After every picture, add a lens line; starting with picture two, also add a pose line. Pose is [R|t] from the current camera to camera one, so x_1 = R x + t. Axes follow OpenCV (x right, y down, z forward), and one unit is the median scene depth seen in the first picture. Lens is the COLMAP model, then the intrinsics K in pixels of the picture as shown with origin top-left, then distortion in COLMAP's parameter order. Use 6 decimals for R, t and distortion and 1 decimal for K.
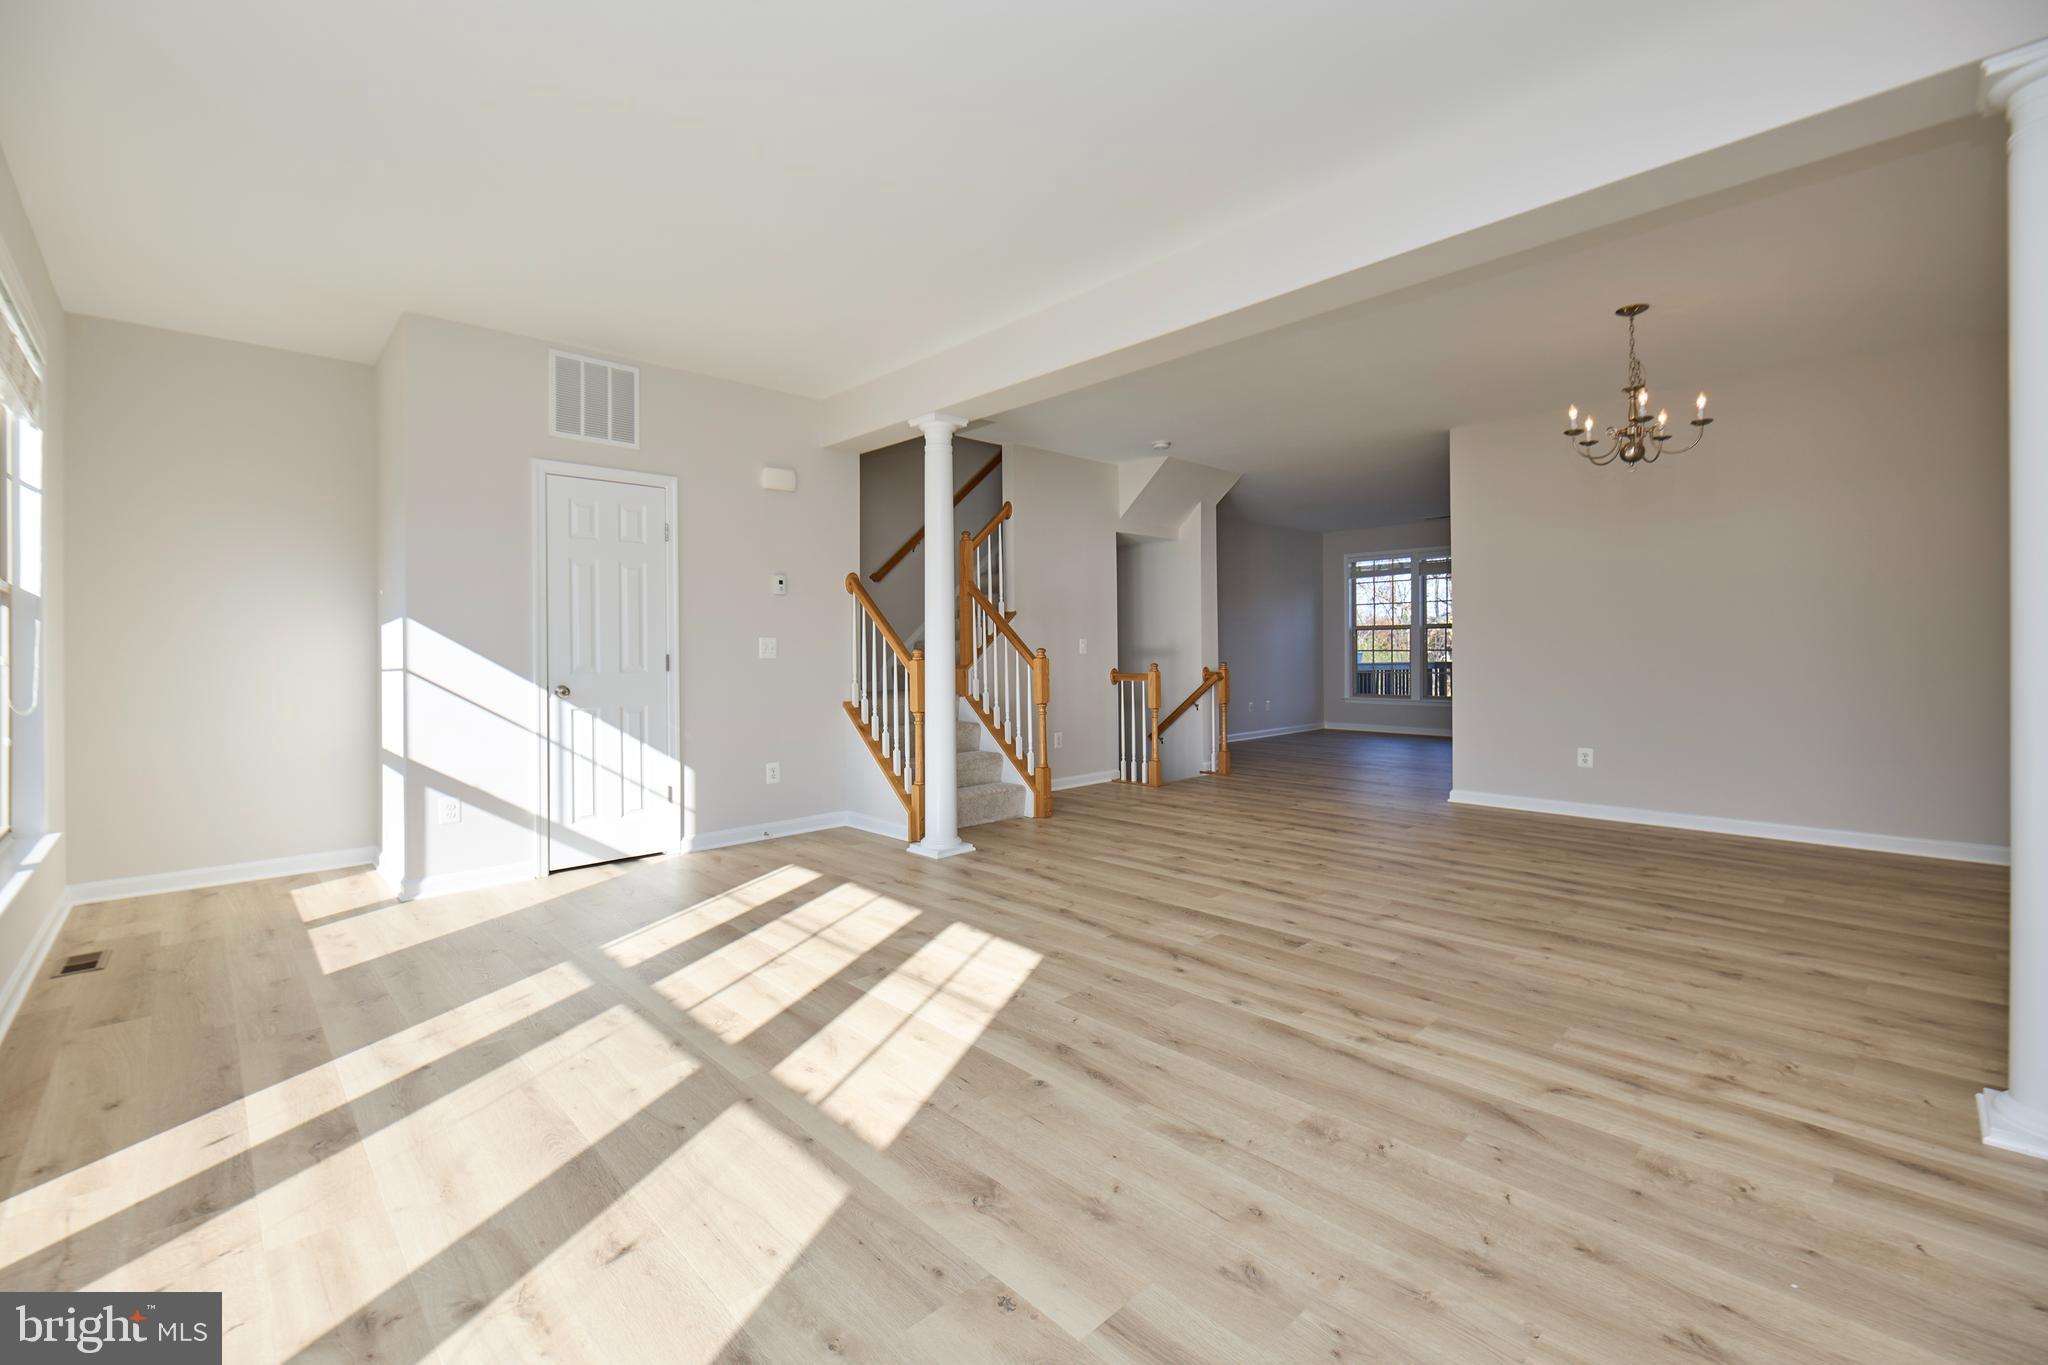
lens RADIAL K [[868.0, 0, 1005.2], [0, 868.0, 660.9], [0, 0, 1]] dist [-0.001366, -0.000803]
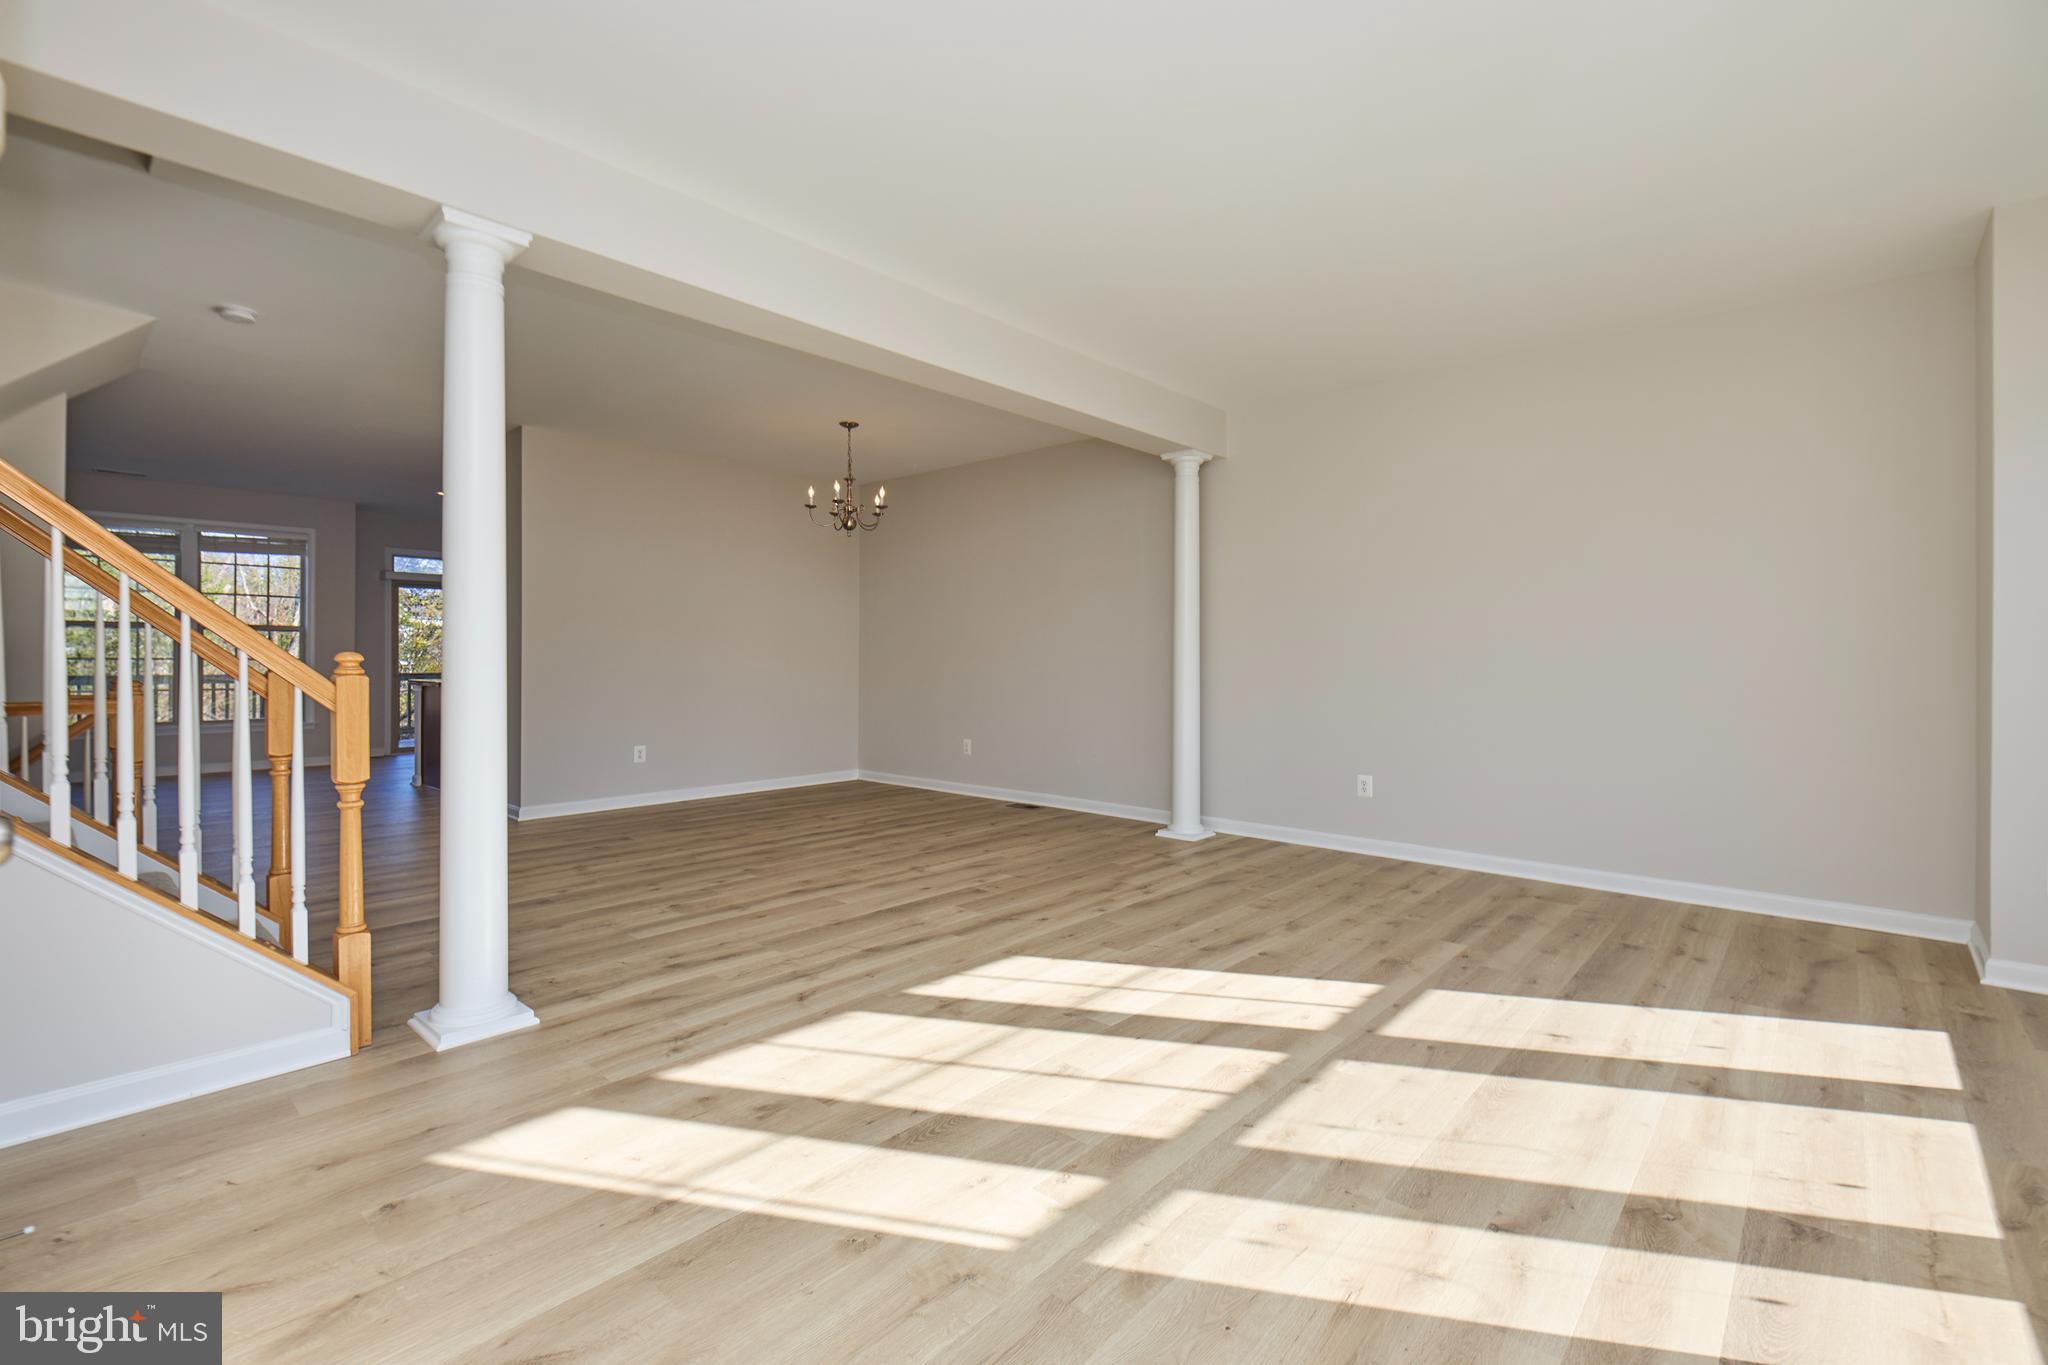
lens RADIAL K [[900.5, 0, 1024.0], [0, 900.5, 682.5], [0, 0, 1]] dist [-0.002344, -0.000188]
pose [[-0.079035, -0.020854, 0.996654, -1.204568], [0.007869, 0.999737, 0.021542, -0.011606], [-0.996841, 0.009545, -0.078850, 1.262520]]
